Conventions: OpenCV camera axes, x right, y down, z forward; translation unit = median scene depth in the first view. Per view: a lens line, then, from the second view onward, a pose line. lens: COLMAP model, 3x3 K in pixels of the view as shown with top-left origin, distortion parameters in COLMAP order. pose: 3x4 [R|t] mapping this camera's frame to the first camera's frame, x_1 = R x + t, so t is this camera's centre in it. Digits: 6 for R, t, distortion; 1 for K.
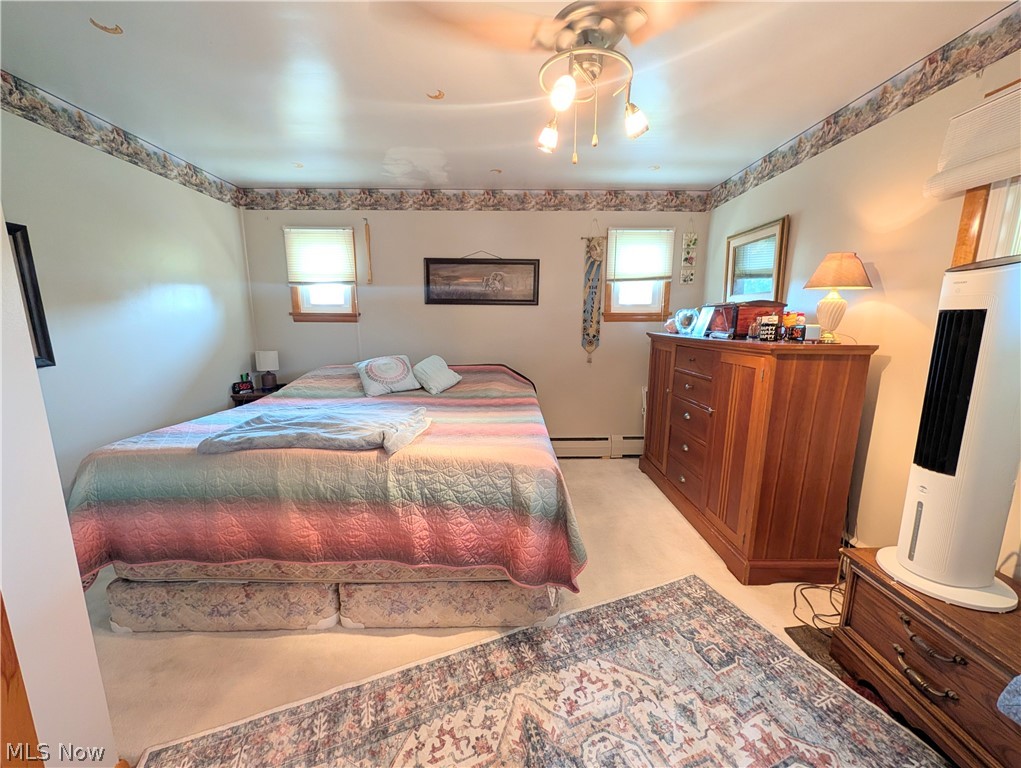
lens RADIAL K [[393.8, 0, 511.4], [0, 393.8, 386.2], [0, 0, 1]] dist [0.001498, 0.000172]
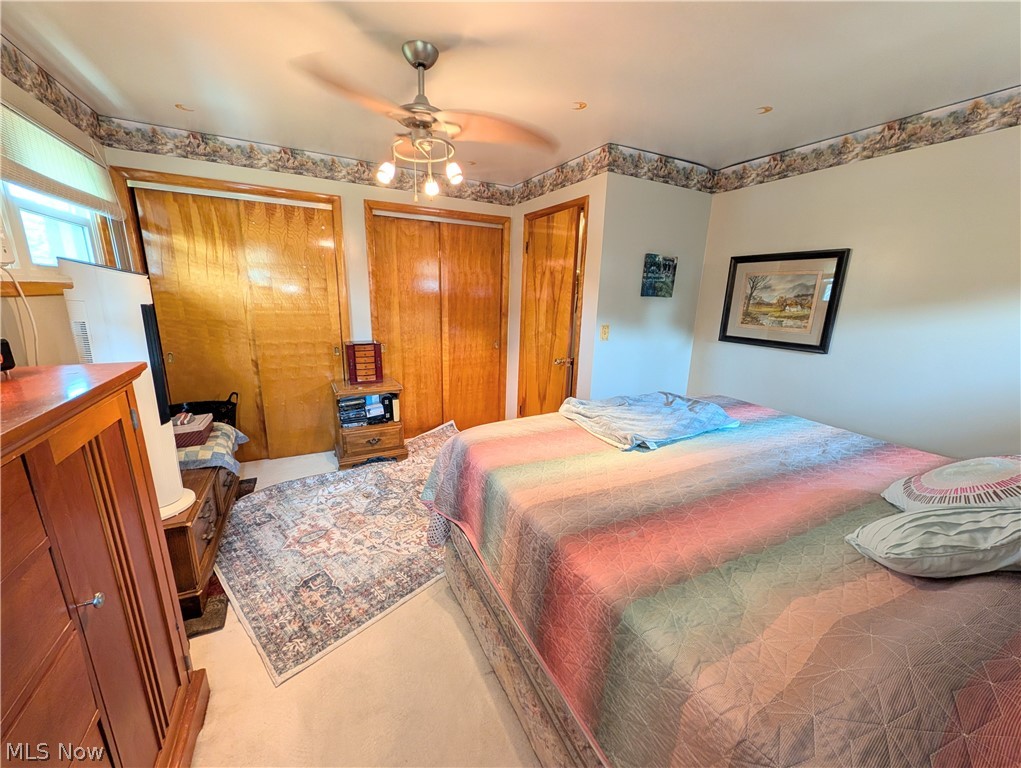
lens RADIAL K [[393.8, 0, 509.3], [0, 393.8, 387.2], [0, 0, 1]] dist [0.001498, 0.000172]
pose [[-0.894517, 0.085350, -0.438811, 0.431418], [-0.100306, 0.918254, 0.383078, -0.400640], [0.435636, 0.386685, -0.812832, 1.890928]]
